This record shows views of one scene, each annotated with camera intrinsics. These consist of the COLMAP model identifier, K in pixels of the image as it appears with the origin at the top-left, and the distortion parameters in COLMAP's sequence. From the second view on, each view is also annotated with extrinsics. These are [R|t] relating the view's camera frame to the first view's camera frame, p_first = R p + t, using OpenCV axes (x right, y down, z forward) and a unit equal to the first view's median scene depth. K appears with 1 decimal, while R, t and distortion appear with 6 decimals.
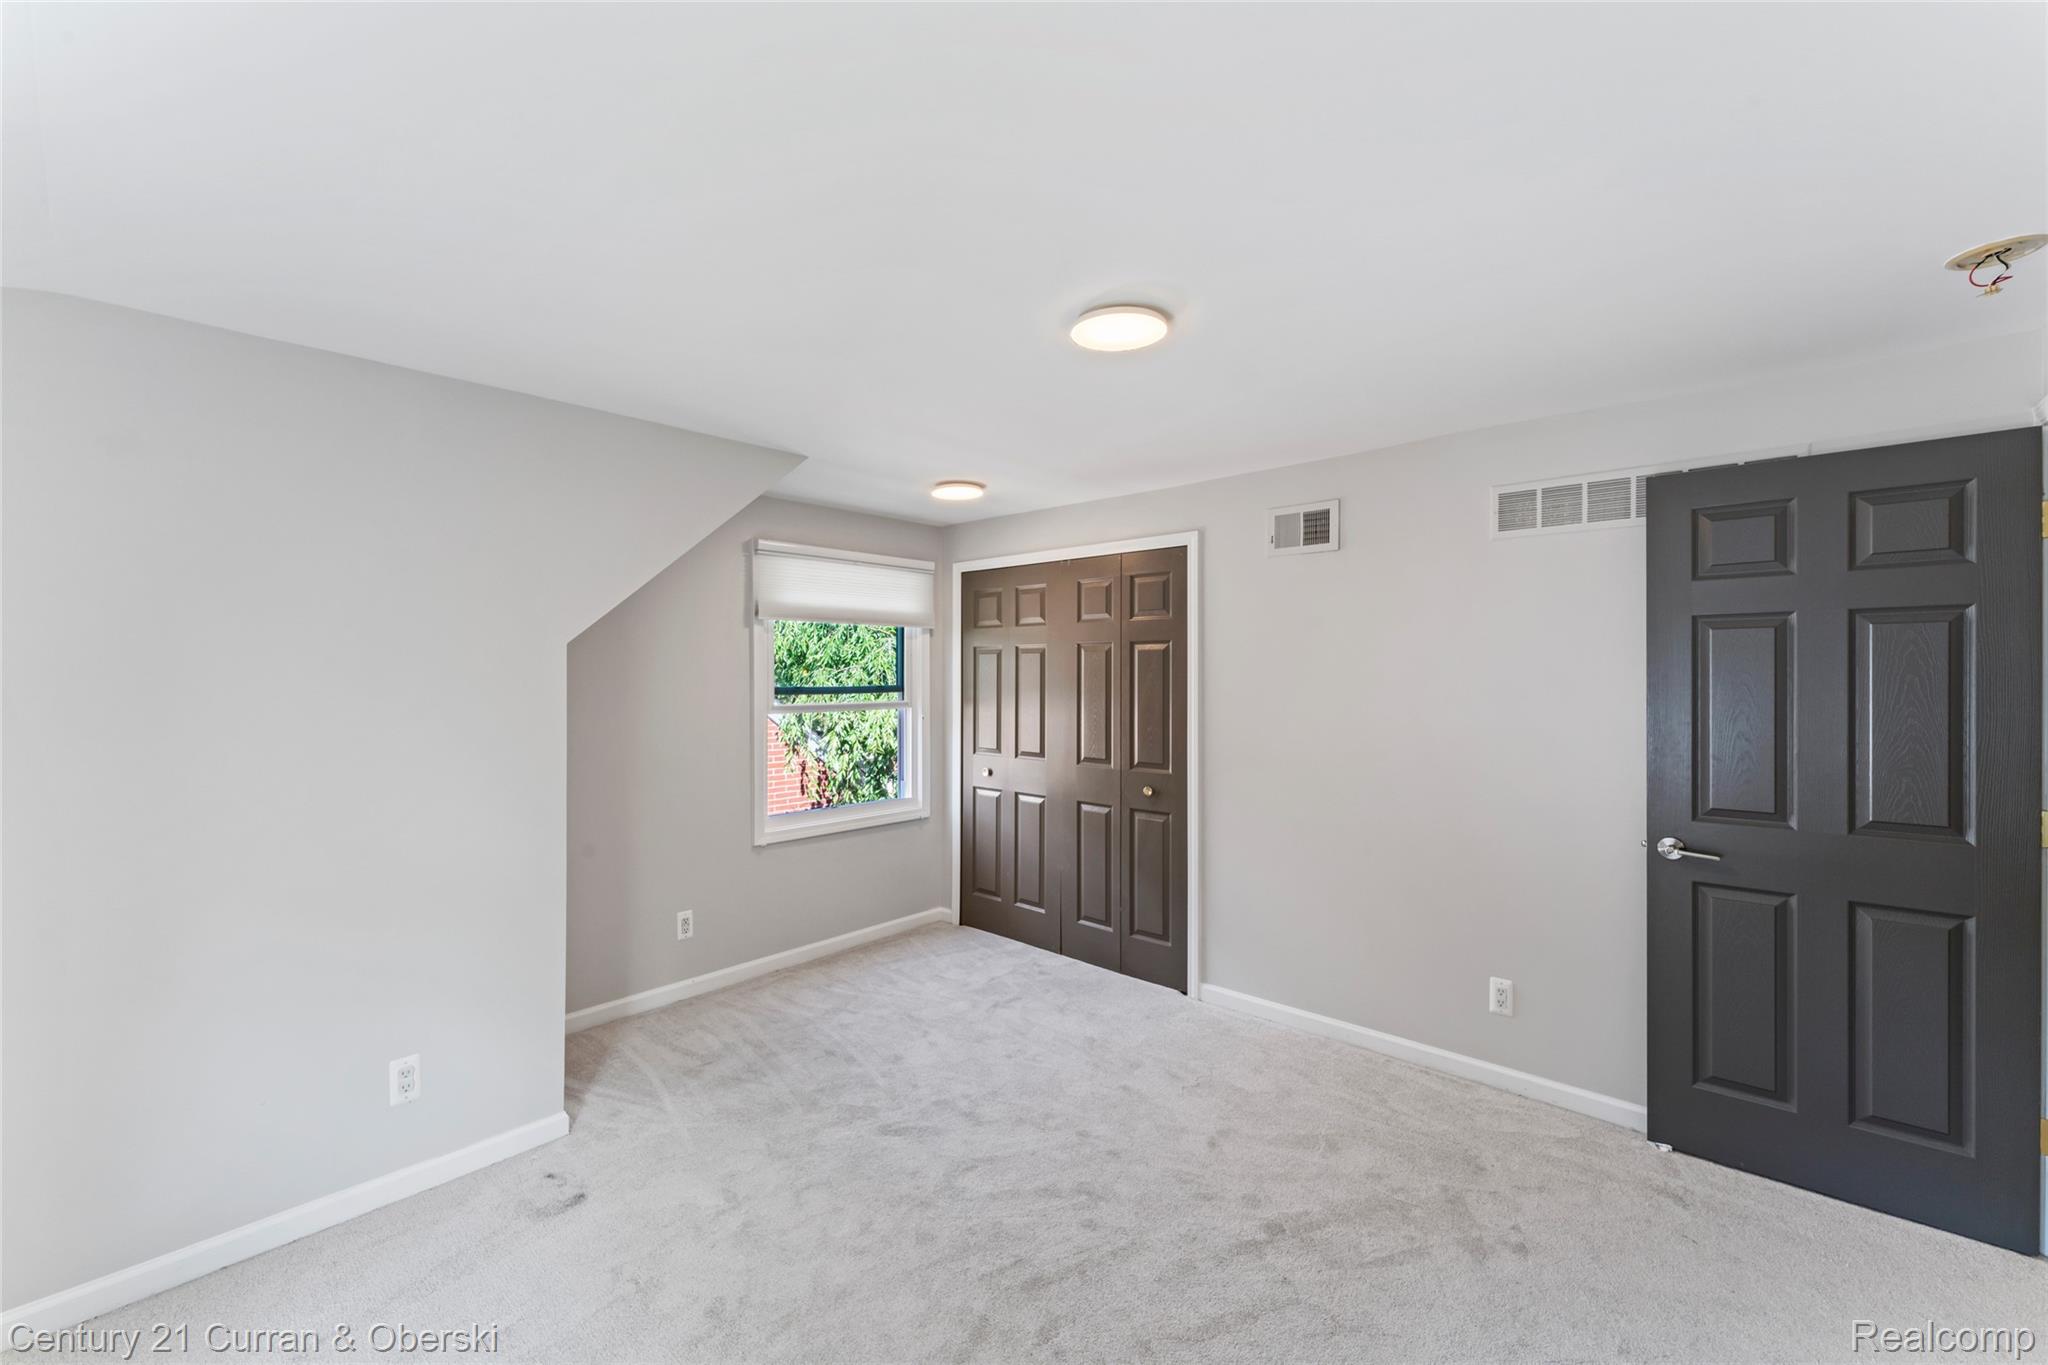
lens RADIAL K [[818.9, 0, 1031.0], [0, 818.9, 679.8], [0, 0, 1]] dist [0.000580, -0.000042]
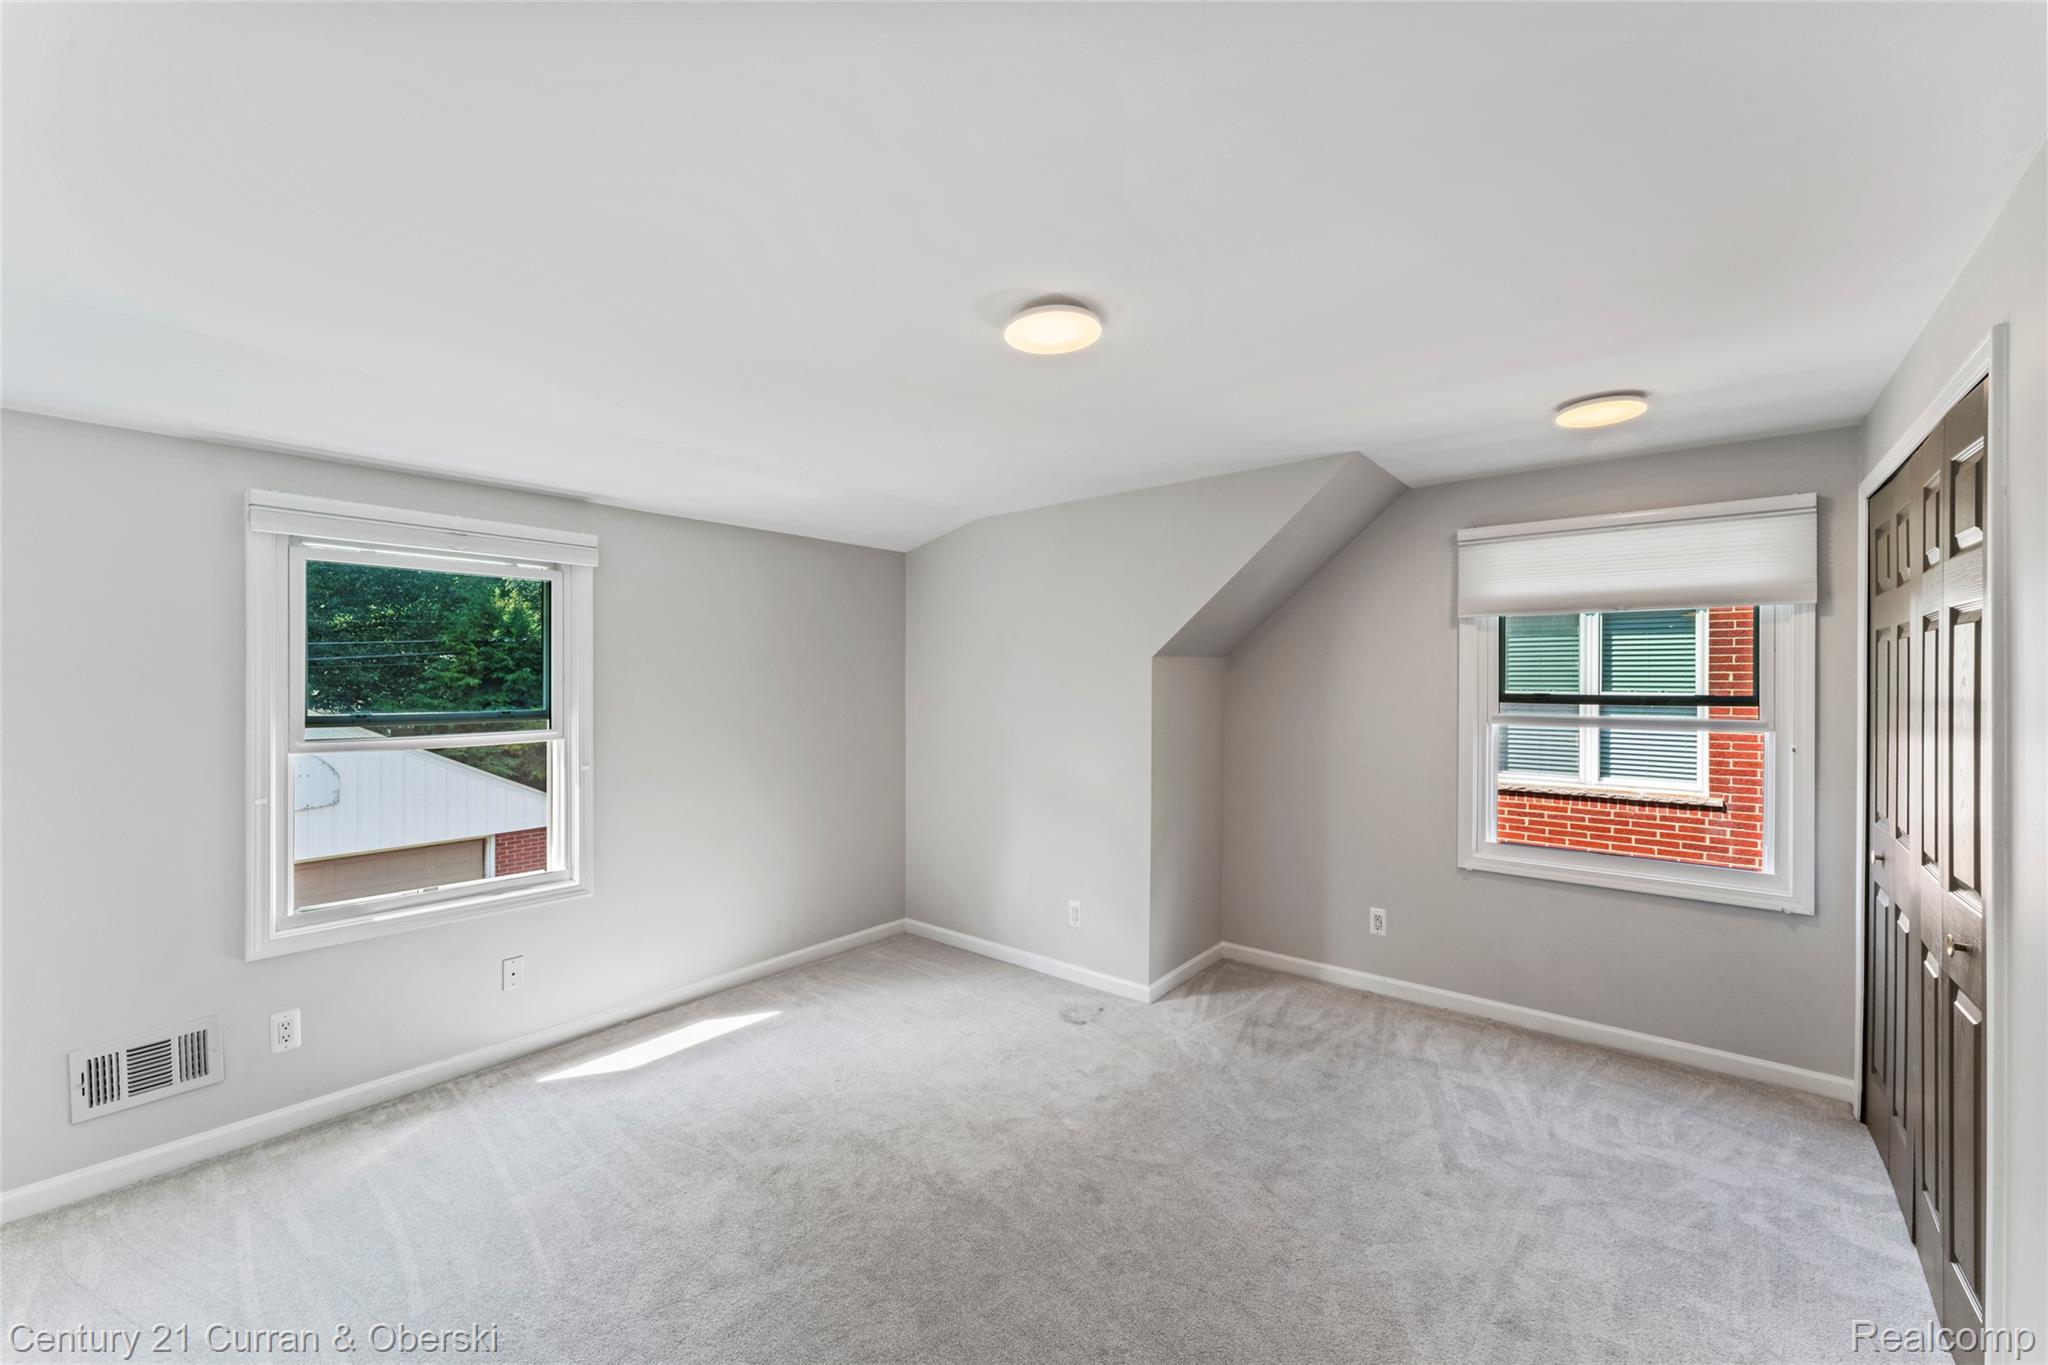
lens RADIAL K [[818.9, 0, 1009.6], [0, 818.9, 680.2], [0, 0, 1]] dist [0.000580, -0.000042]
pose [[0.032209, 0.001093, -0.999481, 0.561753], [-0.010089, 0.999949, 0.000769, -0.000453], [0.999430, 0.010059, 0.032219, 0.476063]]
